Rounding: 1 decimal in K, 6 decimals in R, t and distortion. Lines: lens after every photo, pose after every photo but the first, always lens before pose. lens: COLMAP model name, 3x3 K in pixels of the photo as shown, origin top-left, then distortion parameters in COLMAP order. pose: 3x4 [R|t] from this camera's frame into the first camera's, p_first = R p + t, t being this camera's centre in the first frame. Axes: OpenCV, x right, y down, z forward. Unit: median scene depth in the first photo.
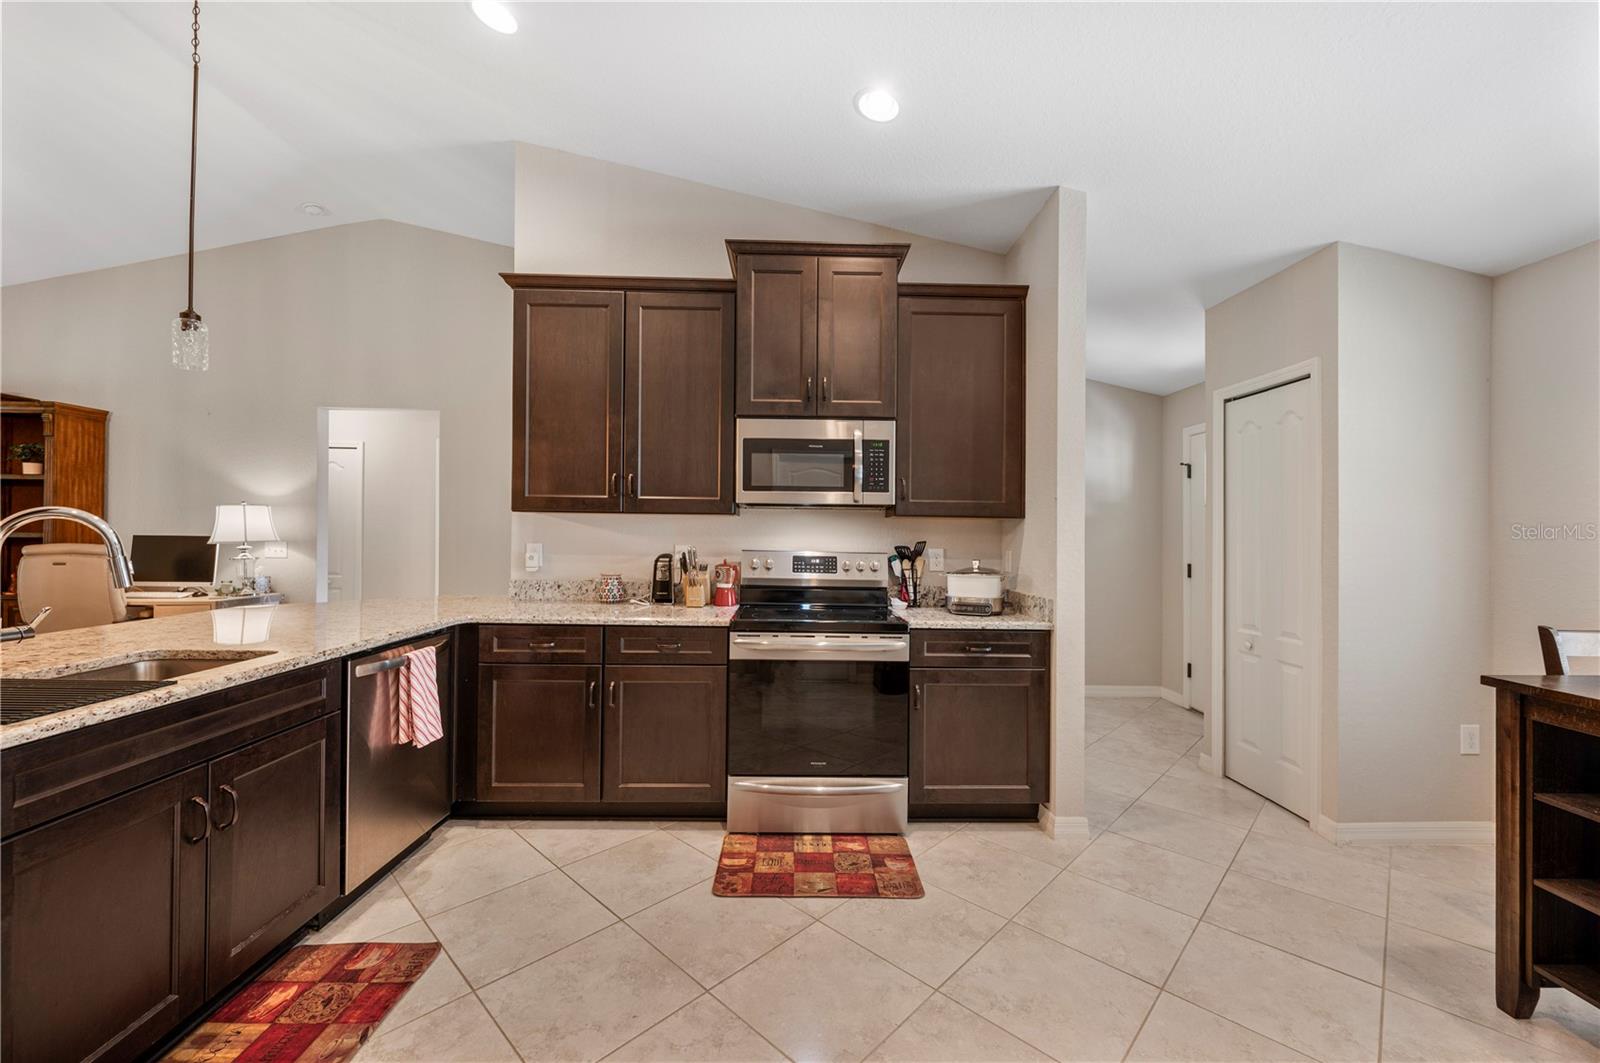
lens RADIAL K [[634.1, 0, 811.4], [0, 634.1, 526.5], [0, 0, 1]] dist [-0.001198, -0.000004]
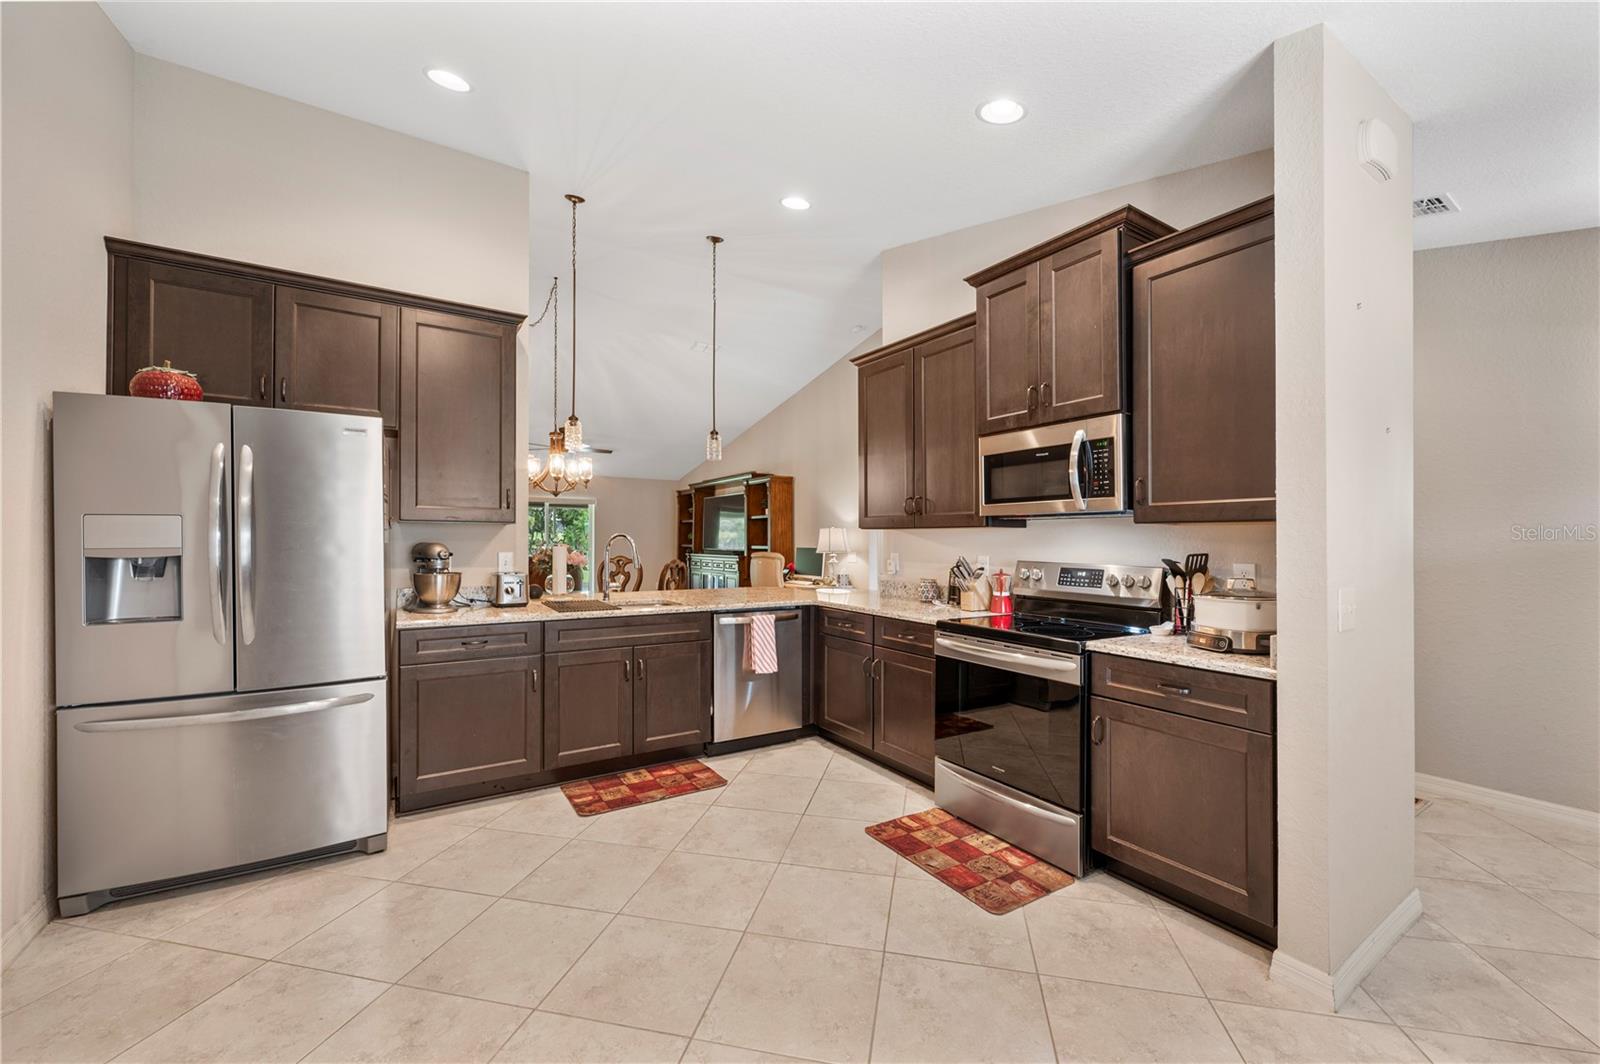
lens RADIAL K [[634.1, 0, 798.9], [0, 634.1, 538.1], [0, 0, 1]] dist [-0.001198, -0.000004]
pose [[0.516433, -0.013200, -0.856226, 0.705601], [0.009362, 0.999908, -0.009768, 0.008644], [0.856276, -0.002972, 0.516510, 0.193062]]
